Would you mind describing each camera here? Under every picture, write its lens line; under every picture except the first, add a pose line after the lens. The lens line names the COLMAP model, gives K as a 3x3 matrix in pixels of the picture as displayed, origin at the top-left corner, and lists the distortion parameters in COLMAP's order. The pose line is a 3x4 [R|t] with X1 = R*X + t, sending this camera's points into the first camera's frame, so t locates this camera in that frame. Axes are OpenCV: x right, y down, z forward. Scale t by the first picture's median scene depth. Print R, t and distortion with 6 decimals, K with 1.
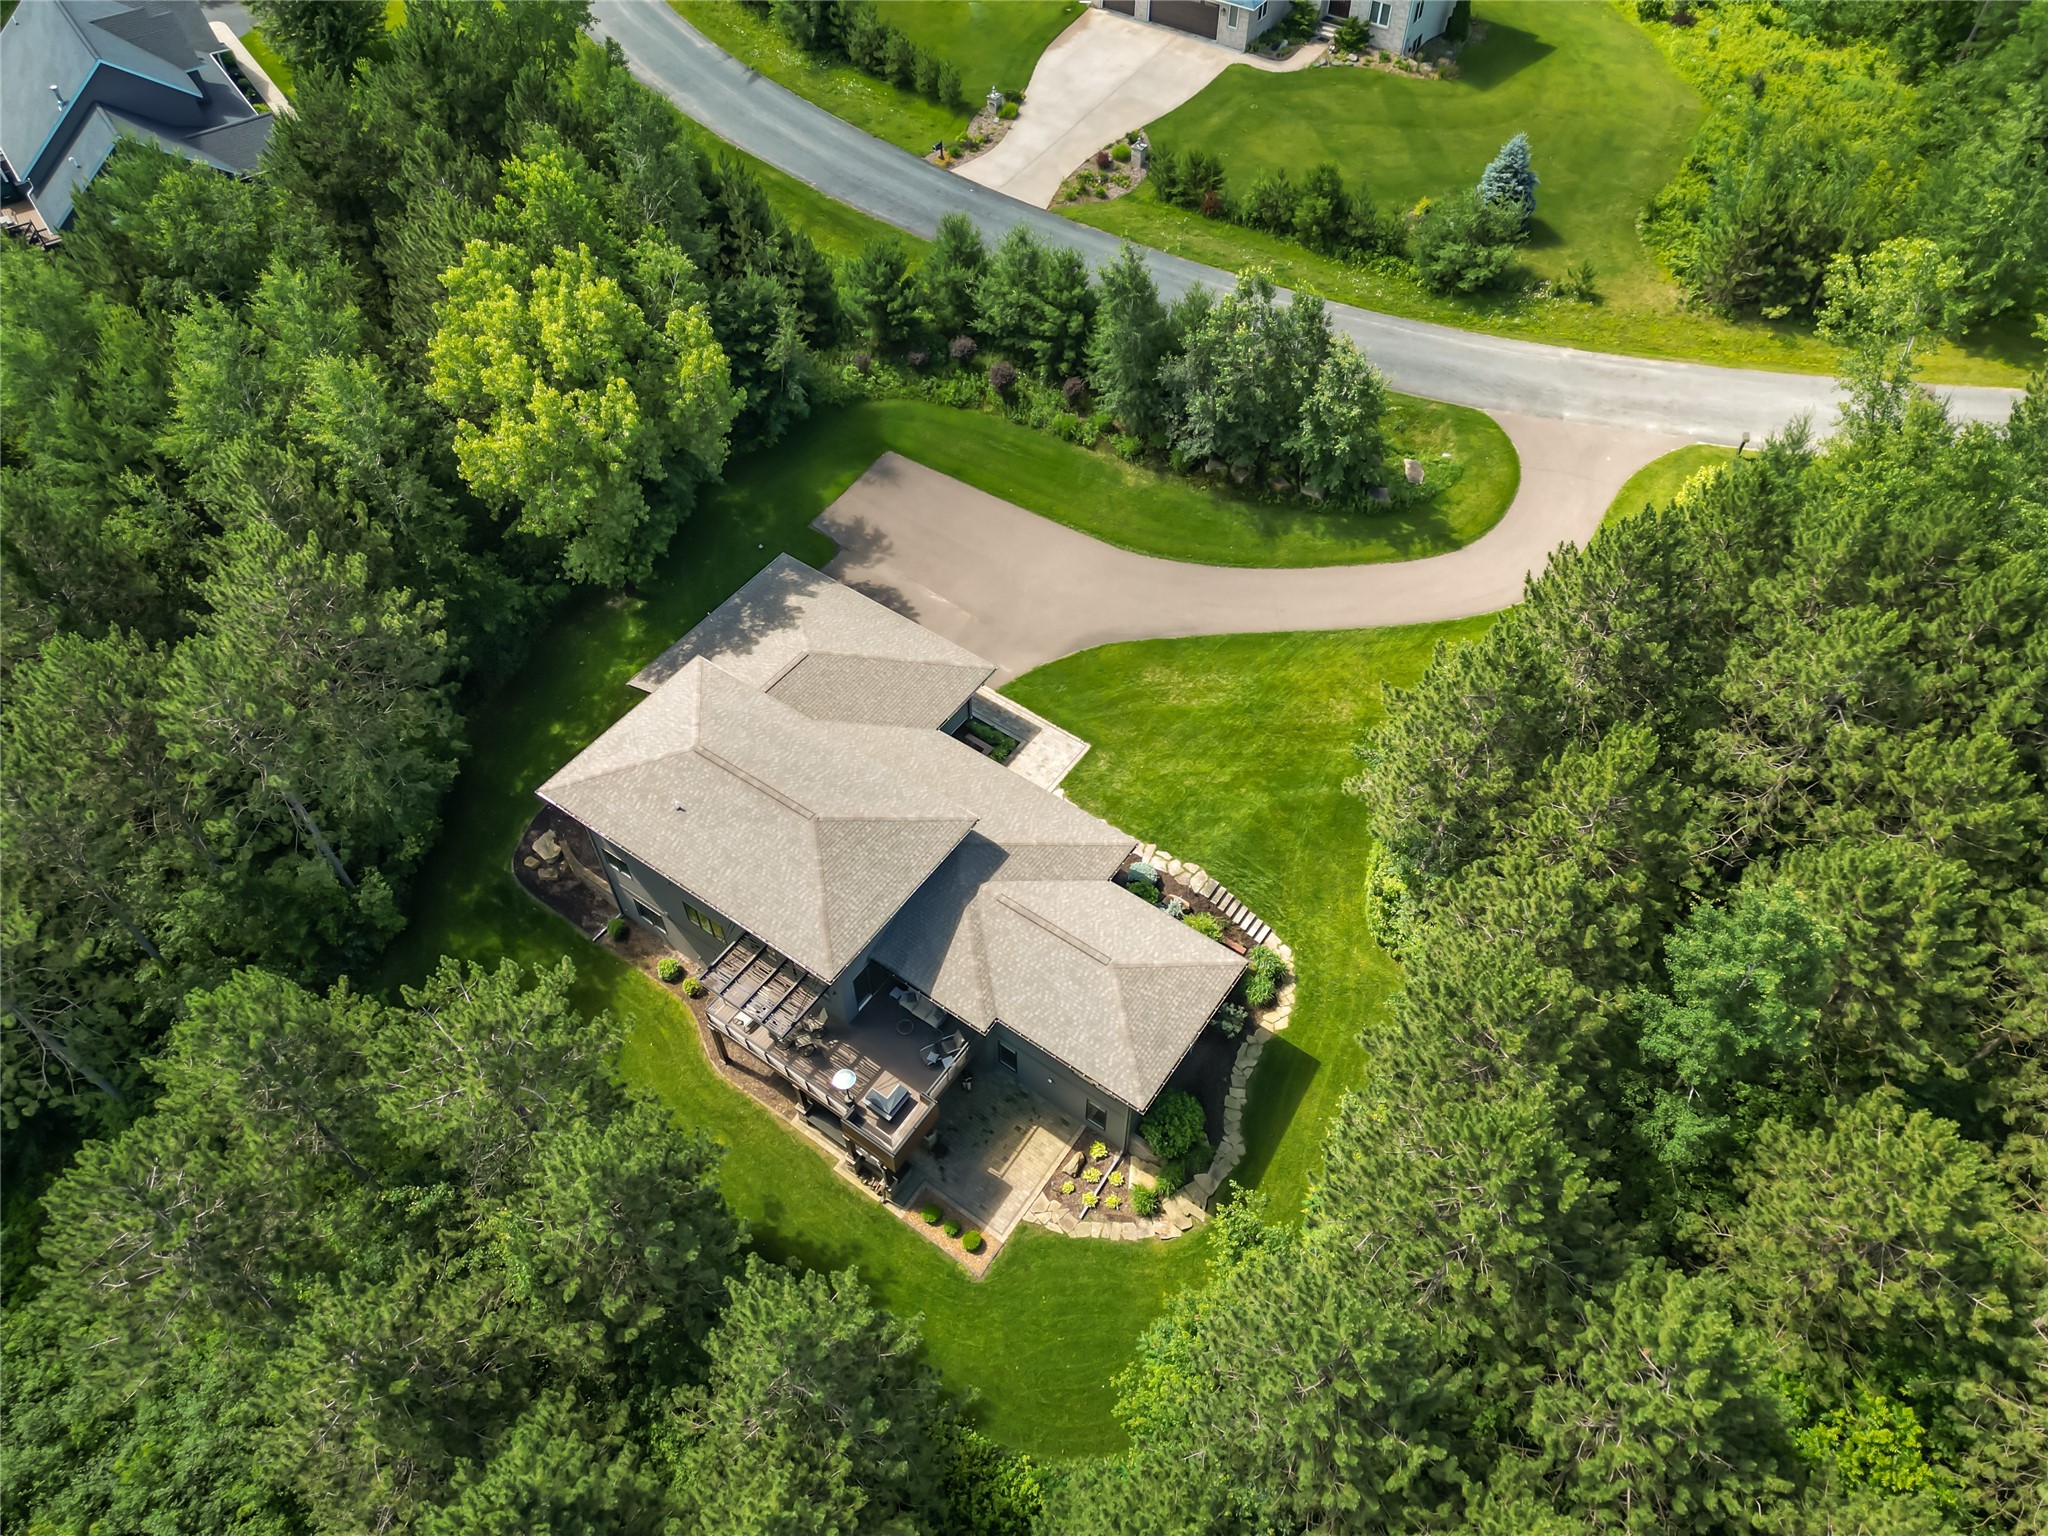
lens RADIAL K [[1475.4, 0, 1005.2], [0, 1475.4, 738.9], [0, 0, 1]] dist [0.081470, -0.077309]
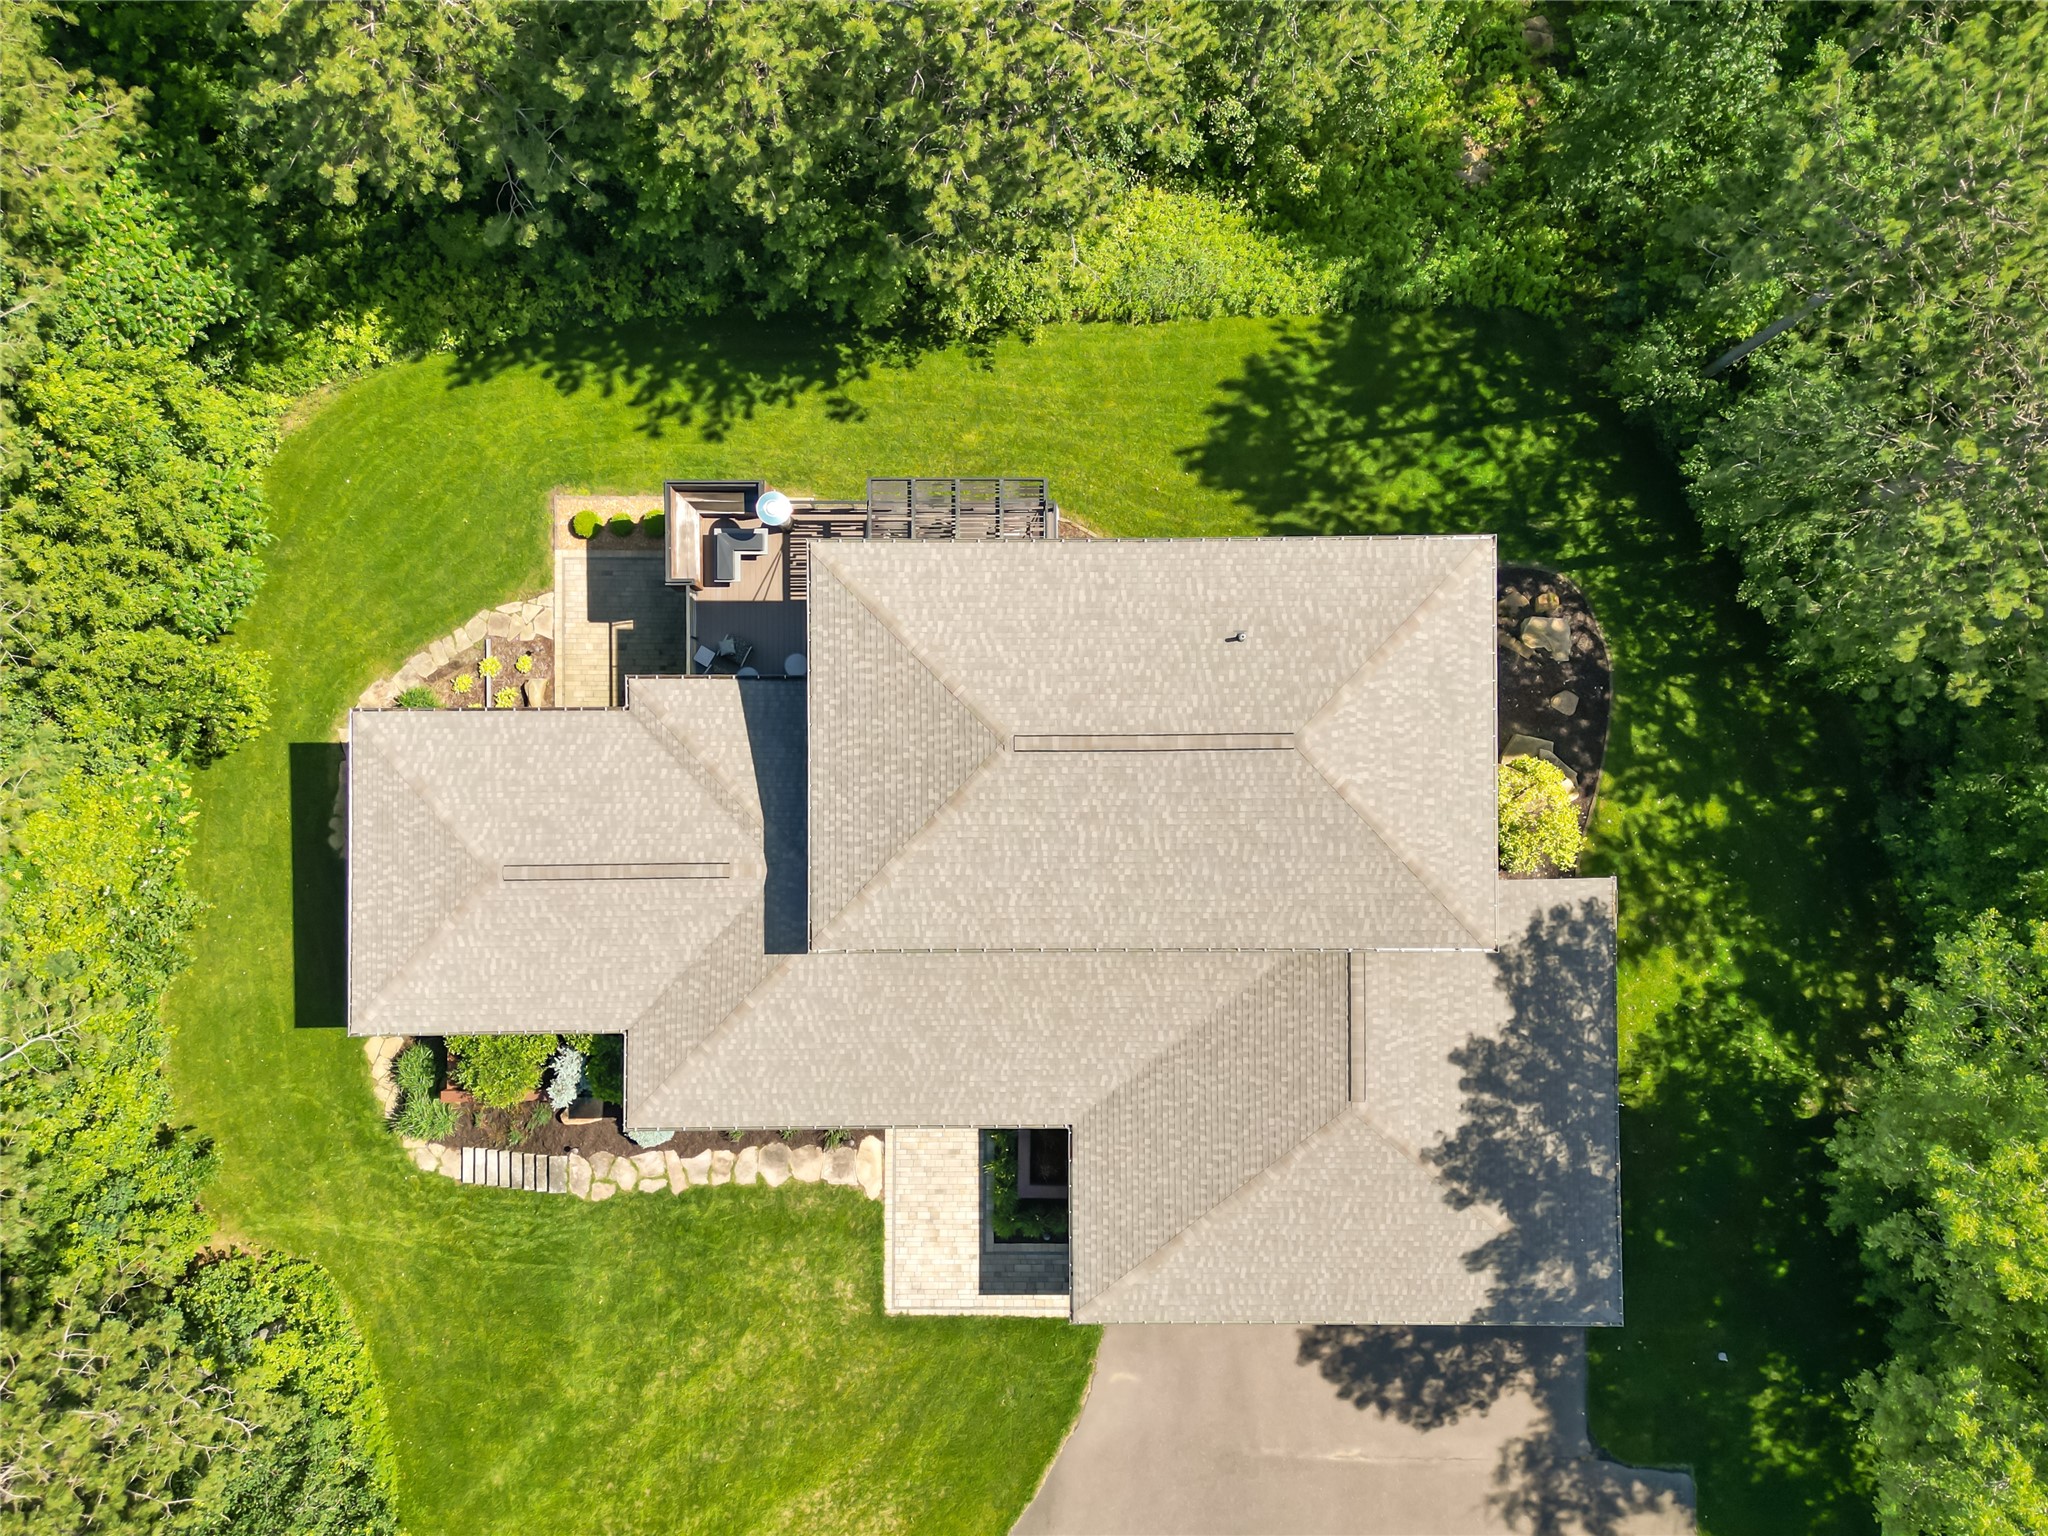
lens RADIAL K [[1475.4, 0, 1005.2], [0, 1475.4, 738.9], [0, 0, 1]] dist [0.081470, -0.077309]
pose [[-0.809978, 0.586451, 0.003160, -0.114562], [-0.451143, -0.626522, 0.635563, -0.254097], [0.374706, 0.513367, 0.772042, 0.500811]]
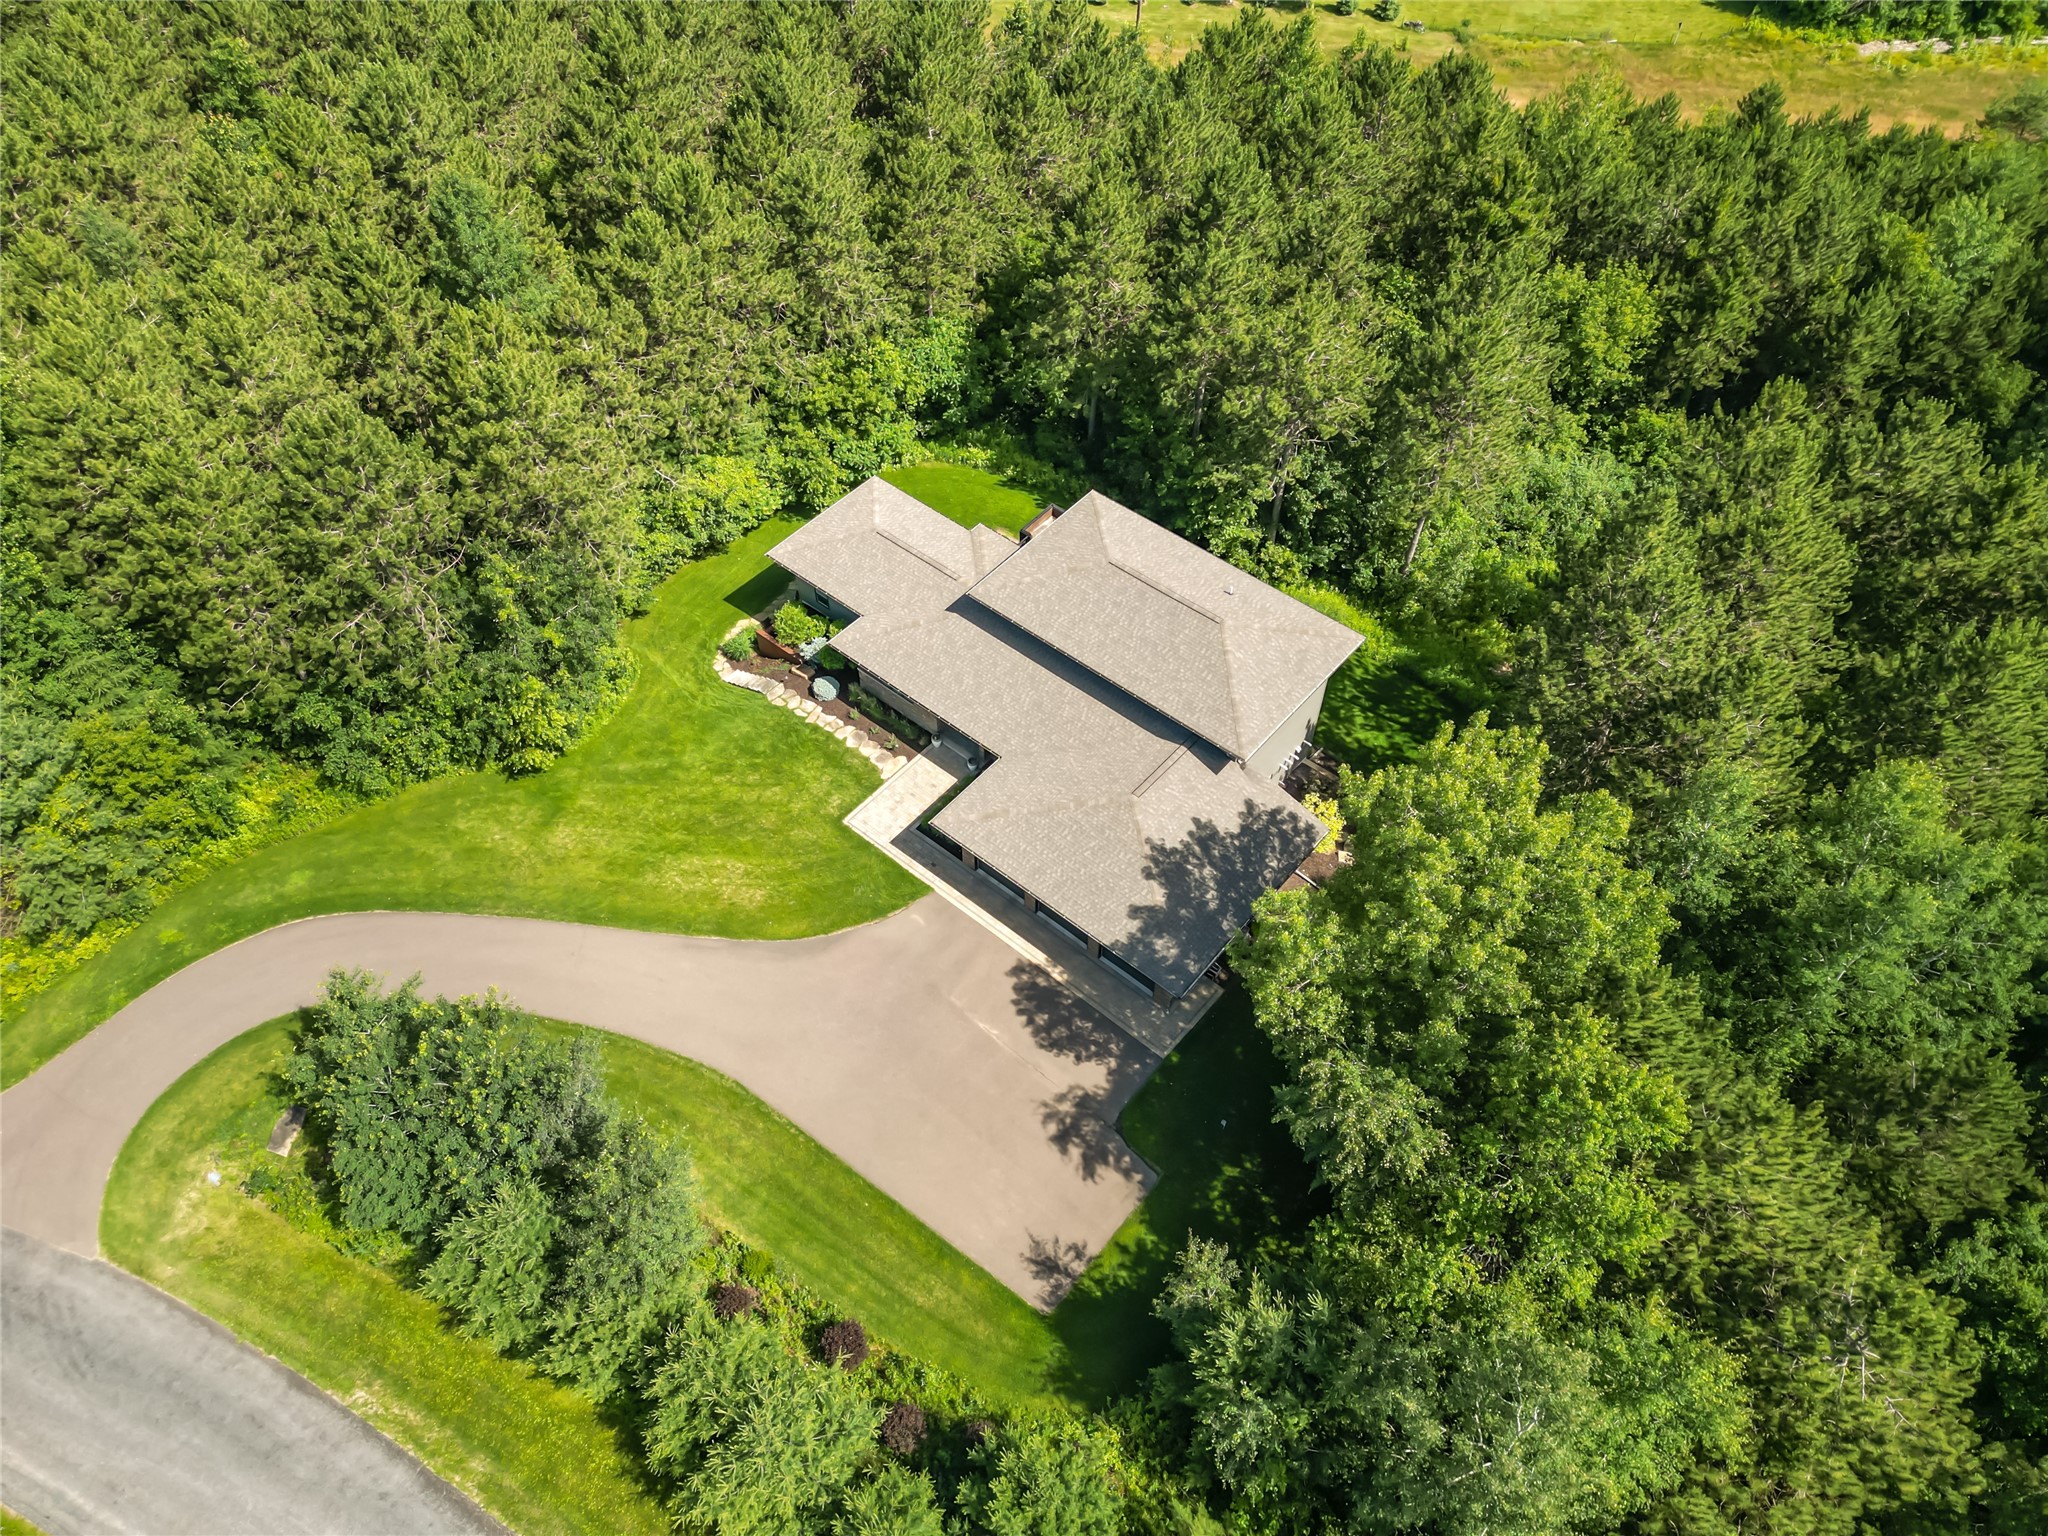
lens RADIAL K [[1475.4, 0, 1005.2], [0, 1475.4, 738.9], [0, 0, 1]] dist [0.081470, -0.077309]
pose [[-0.996407, -0.054220, 0.065057, -0.114253], [0.073903, -0.181516, 0.980607, -0.979644], [-0.041360, 0.981892, 0.184871, 0.814206]]
